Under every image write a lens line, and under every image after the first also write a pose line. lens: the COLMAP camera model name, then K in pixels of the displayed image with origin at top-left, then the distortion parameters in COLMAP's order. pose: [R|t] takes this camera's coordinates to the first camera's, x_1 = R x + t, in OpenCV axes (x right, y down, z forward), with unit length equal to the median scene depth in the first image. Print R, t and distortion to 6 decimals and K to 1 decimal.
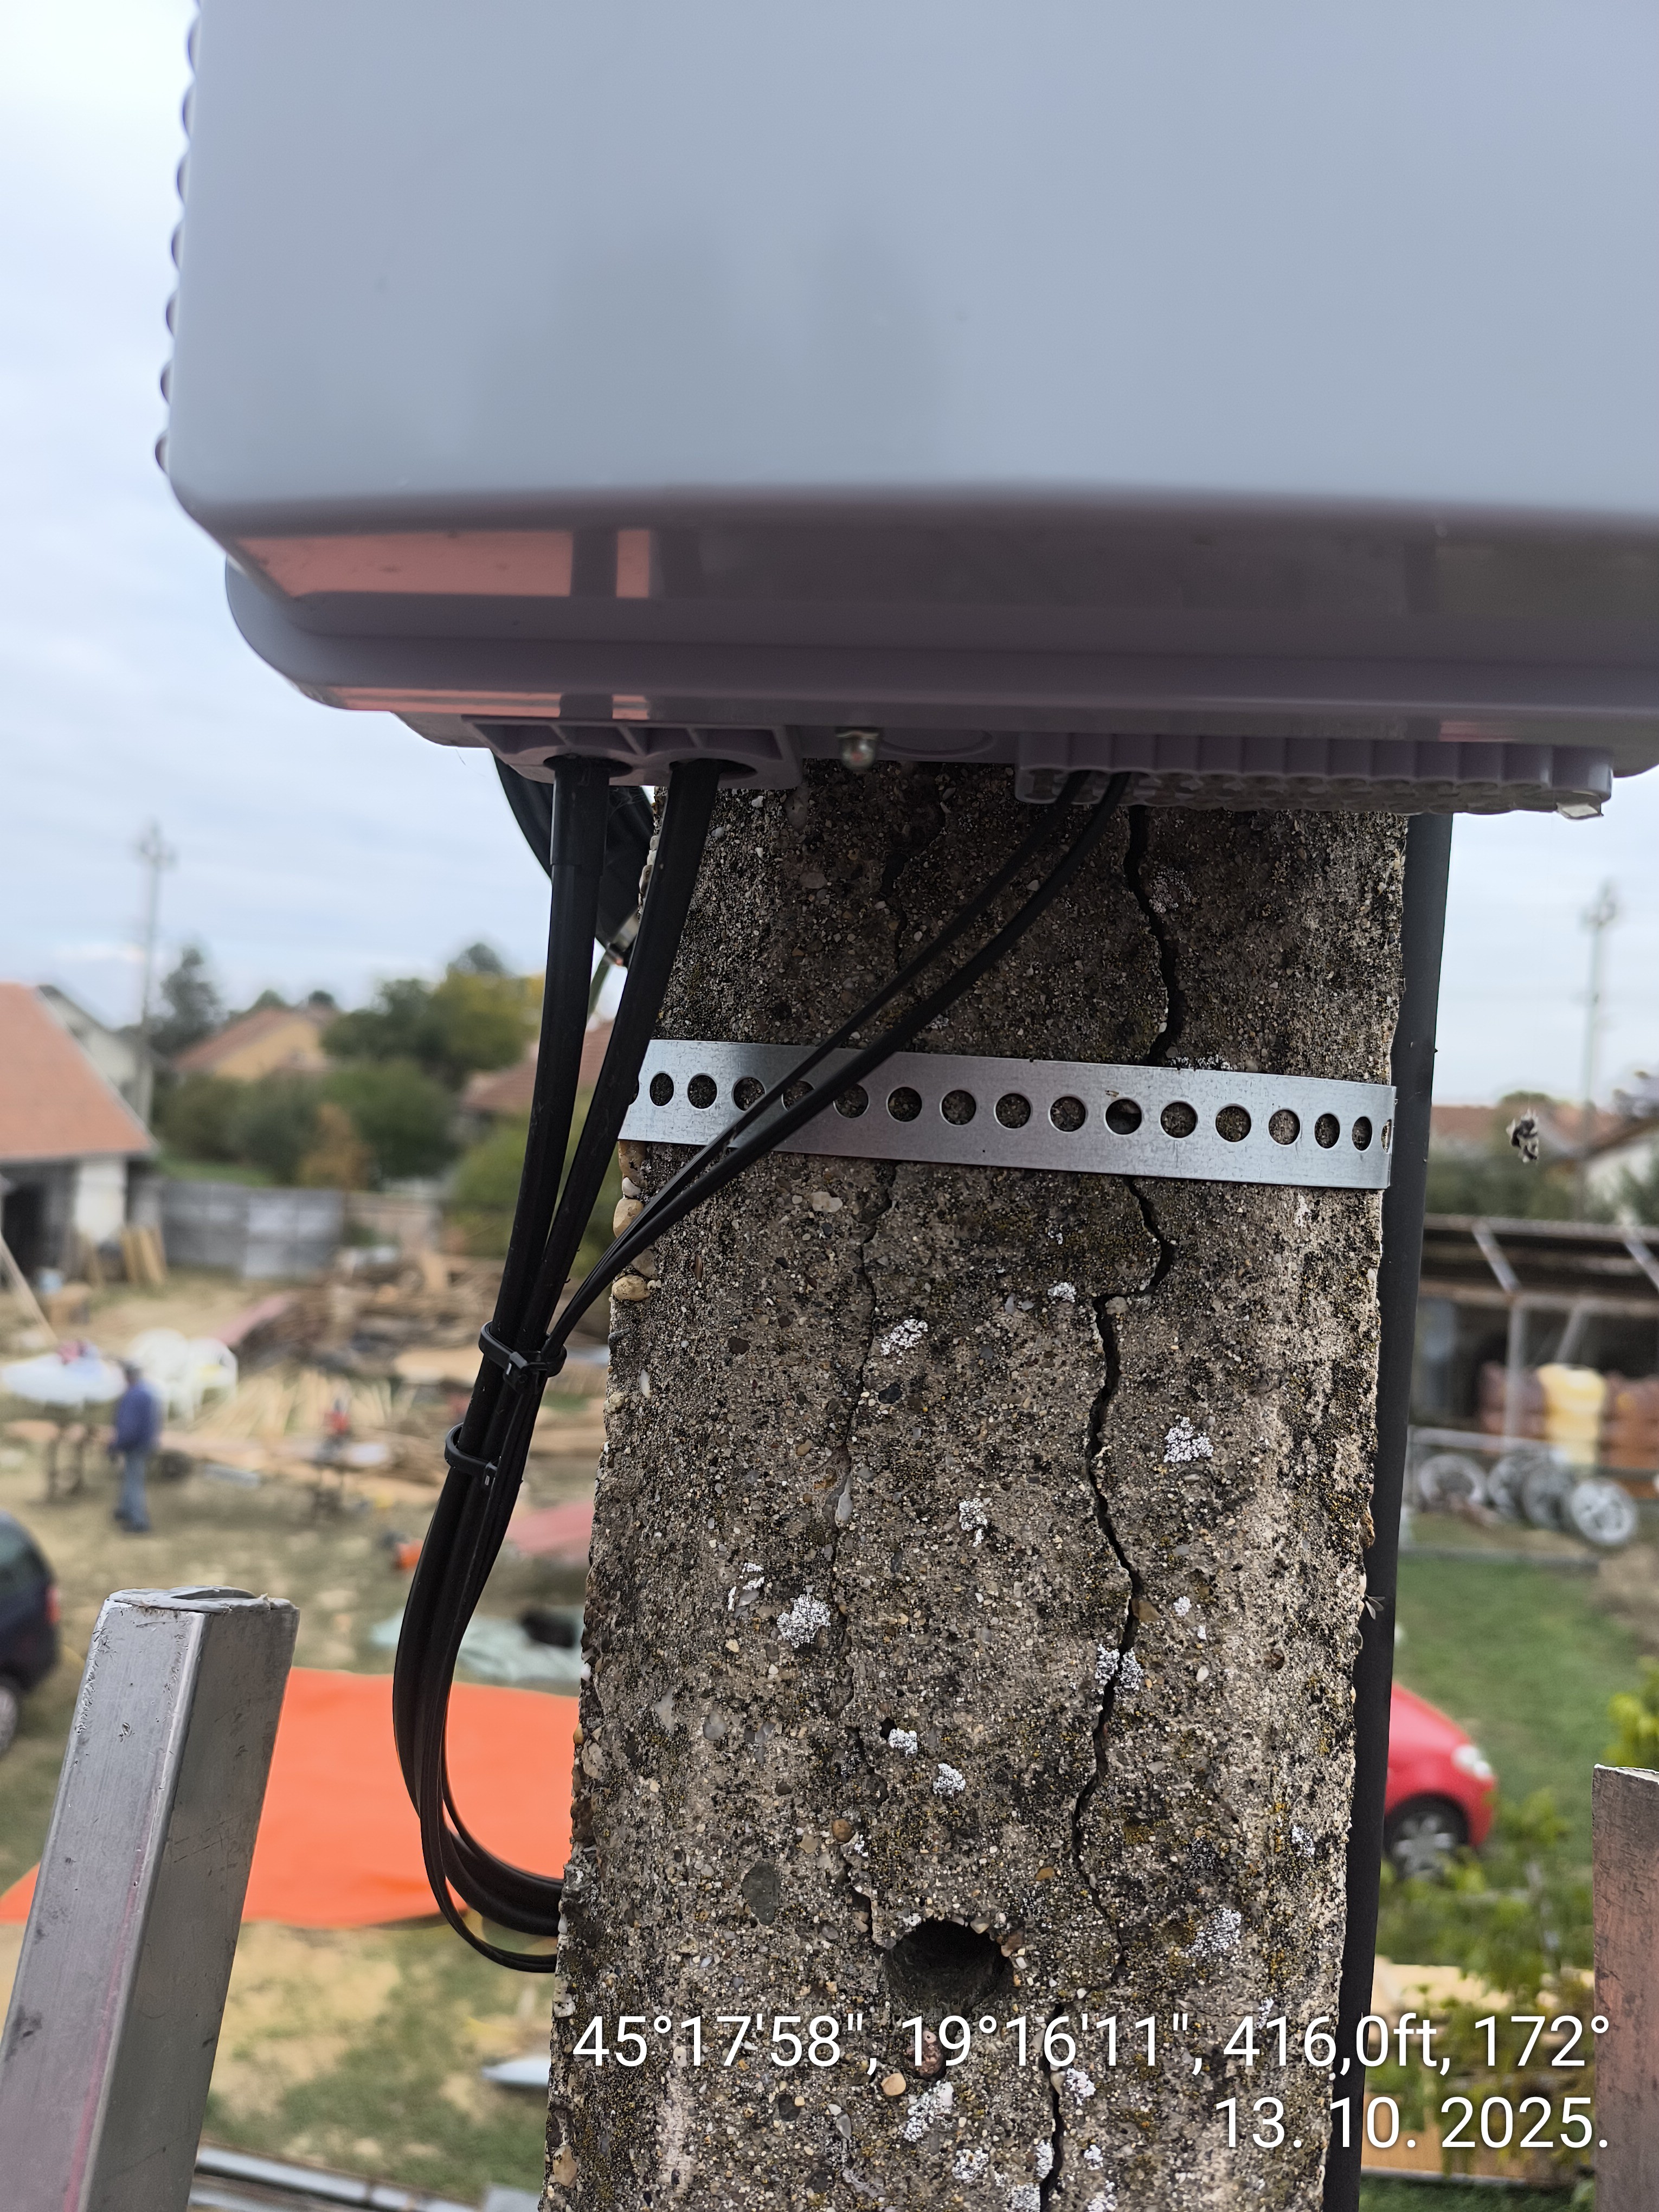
lens RADIAL K [[1634.8, 0, 818.5], [0, 1634.8, 1128.4], [0, 0, 1]] dist [0.011258, -0.041471]
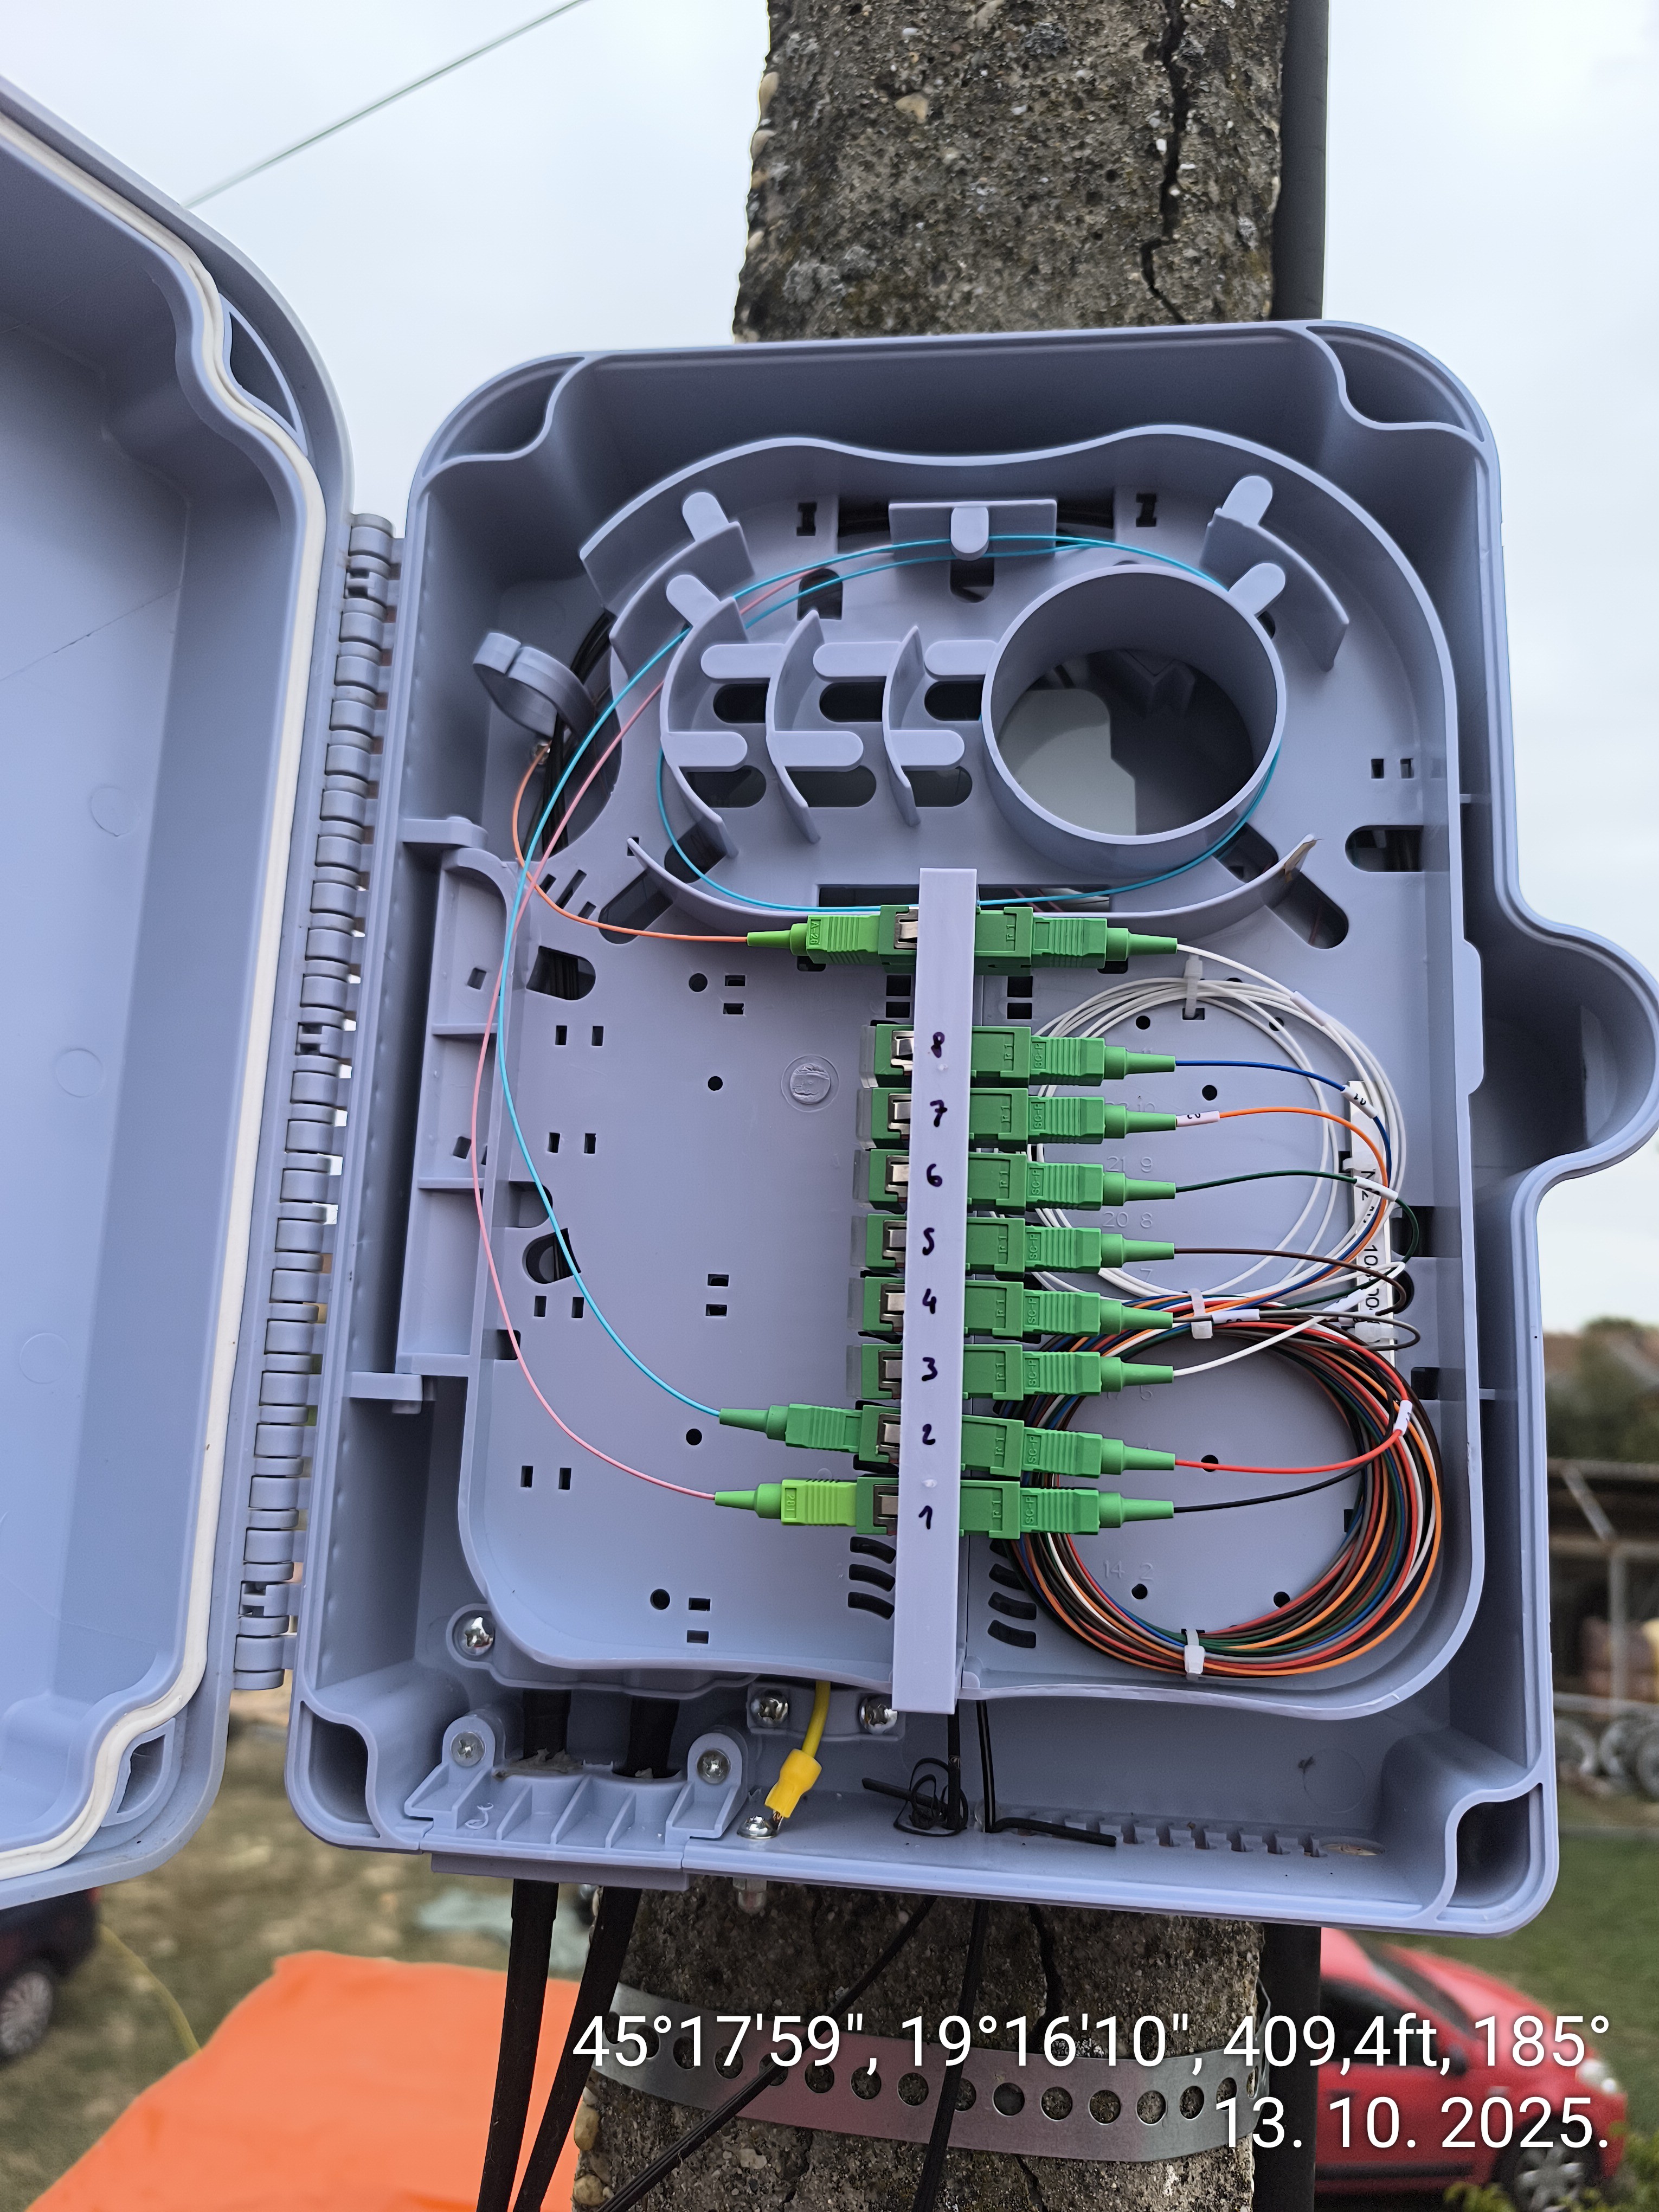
lens RADIAL K [[1634.8, 0, 814.2], [0, 1634.8, 1072.1], [0, 0, 1]] dist [0.011258, -0.041471]
pose [[0.999010, -0.012437, -0.042713, 0.105005], [0.005304, 0.986576, -0.163219, -0.514723], [0.044170, 0.162831, 0.985665, -0.239395]]
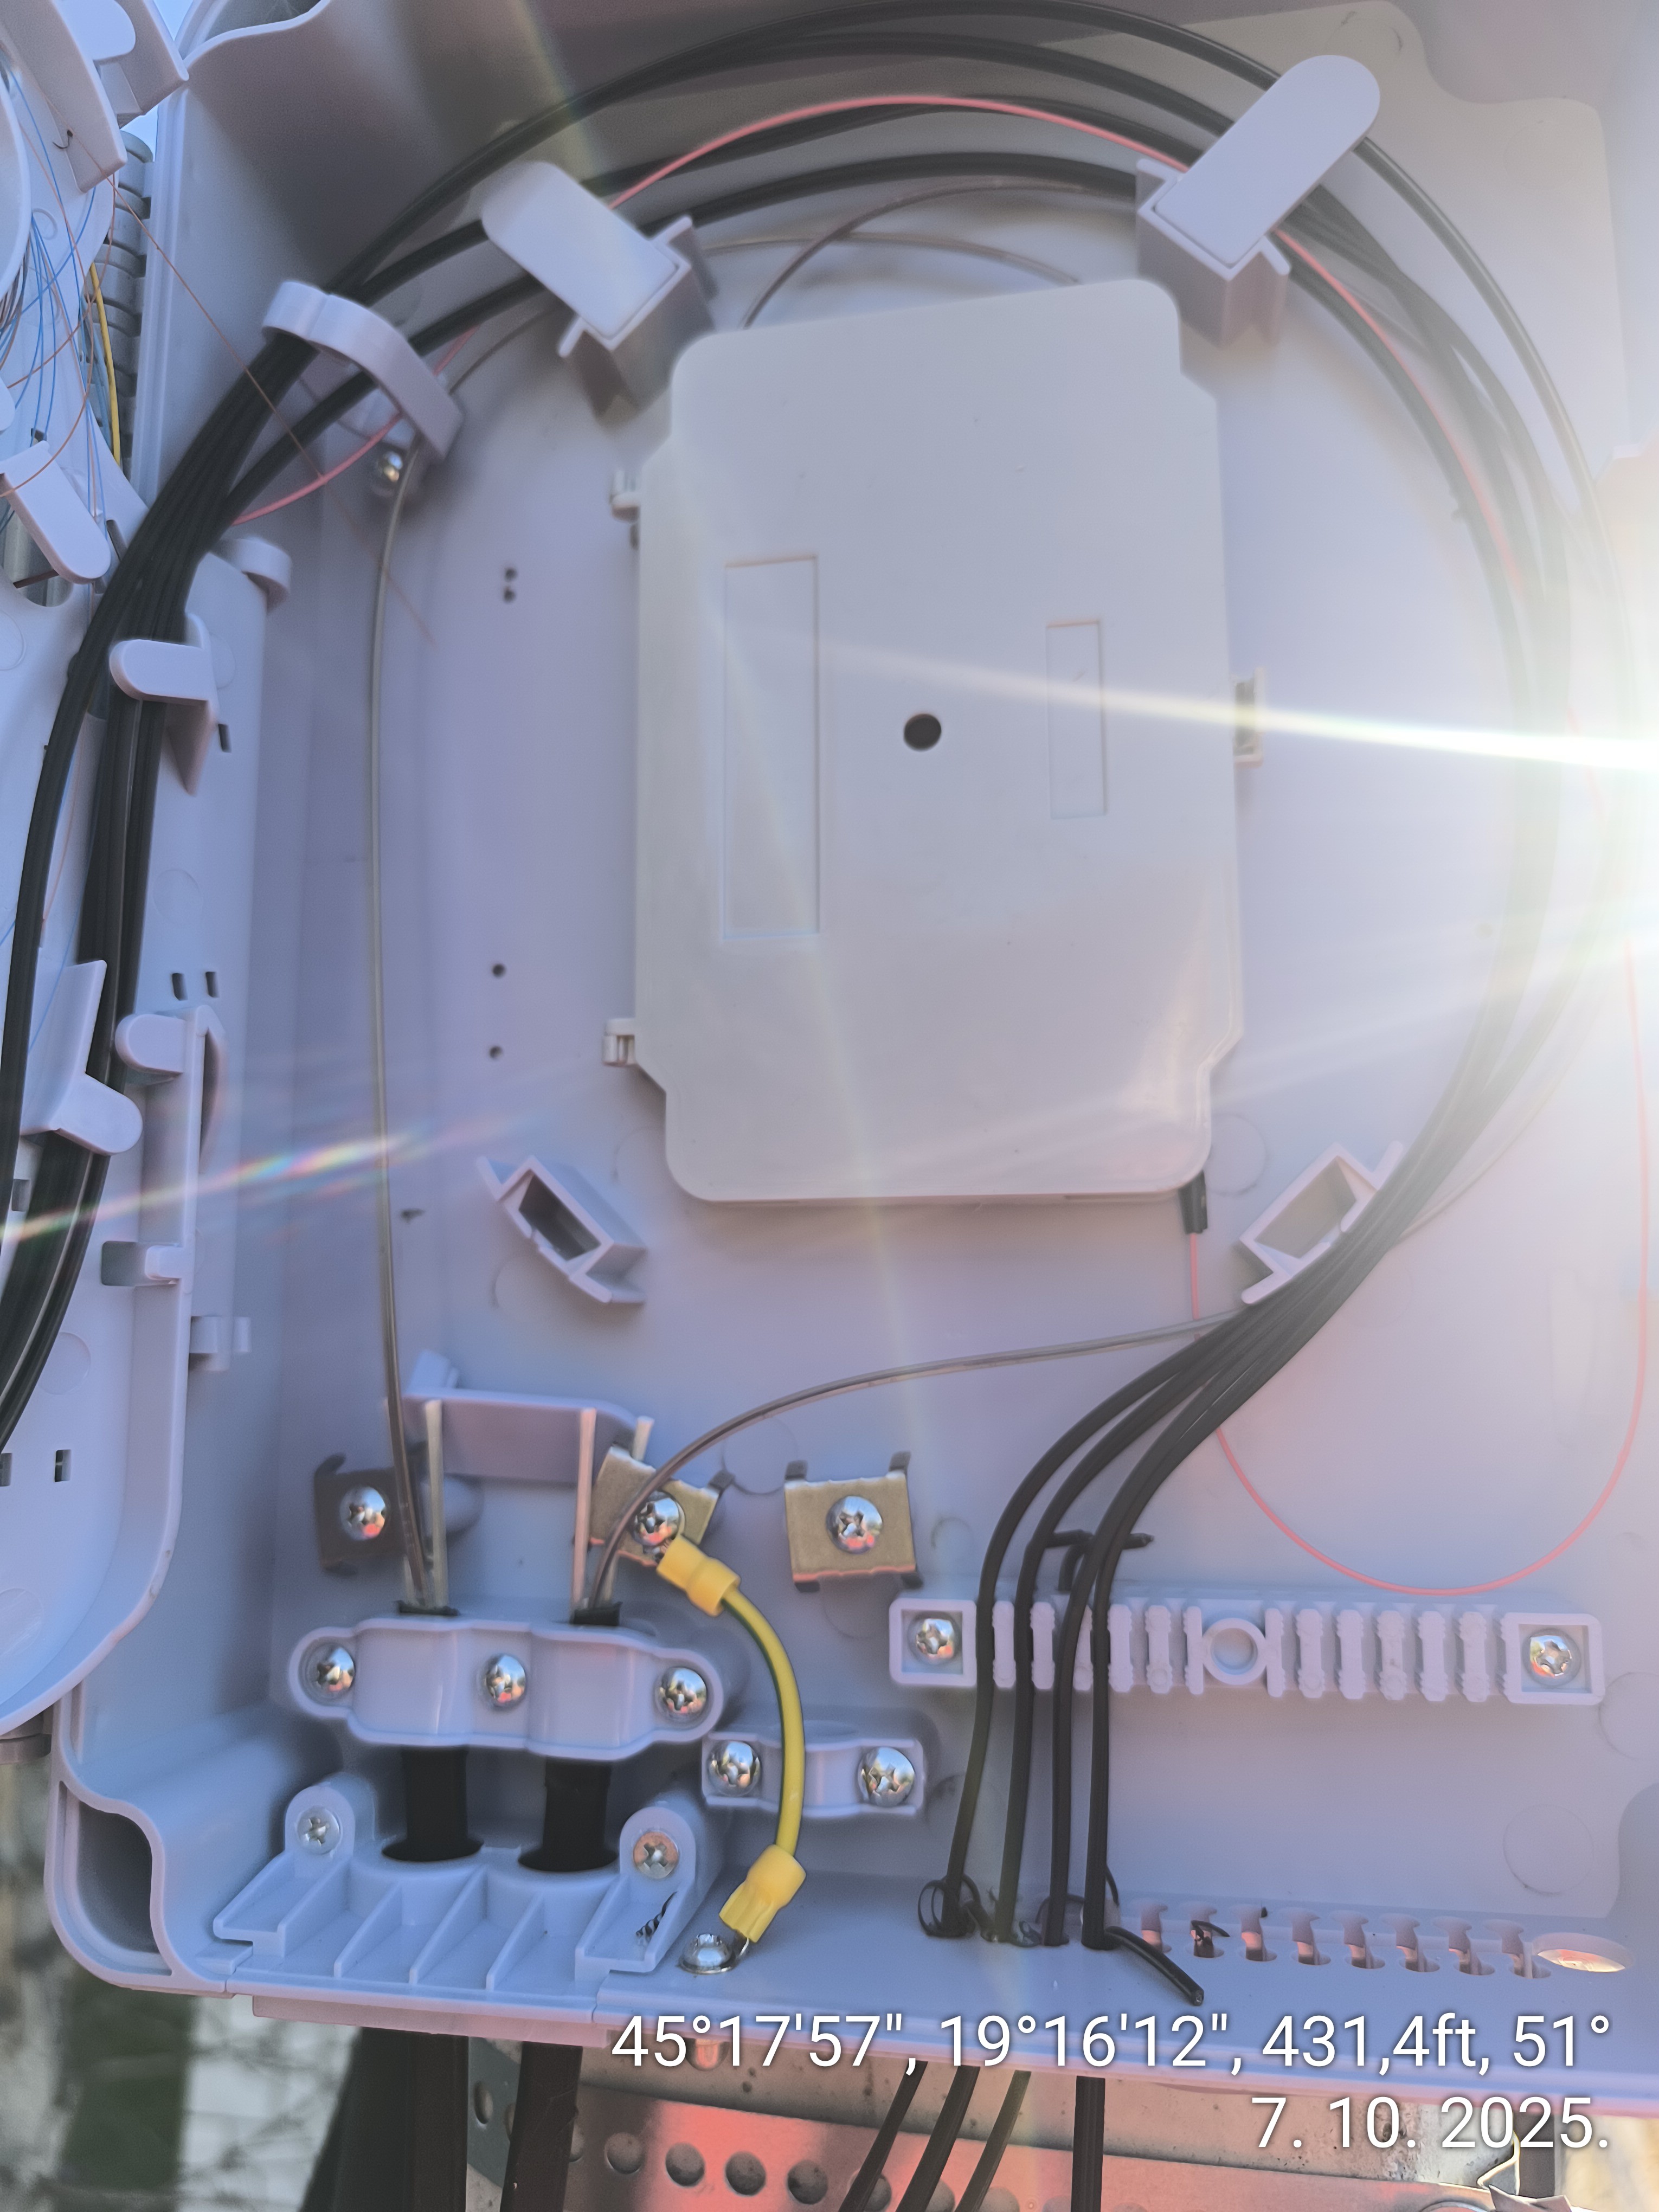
lens RADIAL K [[1634.8, 0, 793.8], [0, 1634.8, 1103.5], [0, 0, 1]] dist [0.011258, -0.041471]
pose [[0.993165, -0.054031, -0.103459, 0.148014], [0.043590, 0.993966, -0.100652, -0.508020], [0.108273, 0.095455, 0.989528, 0.107234]]
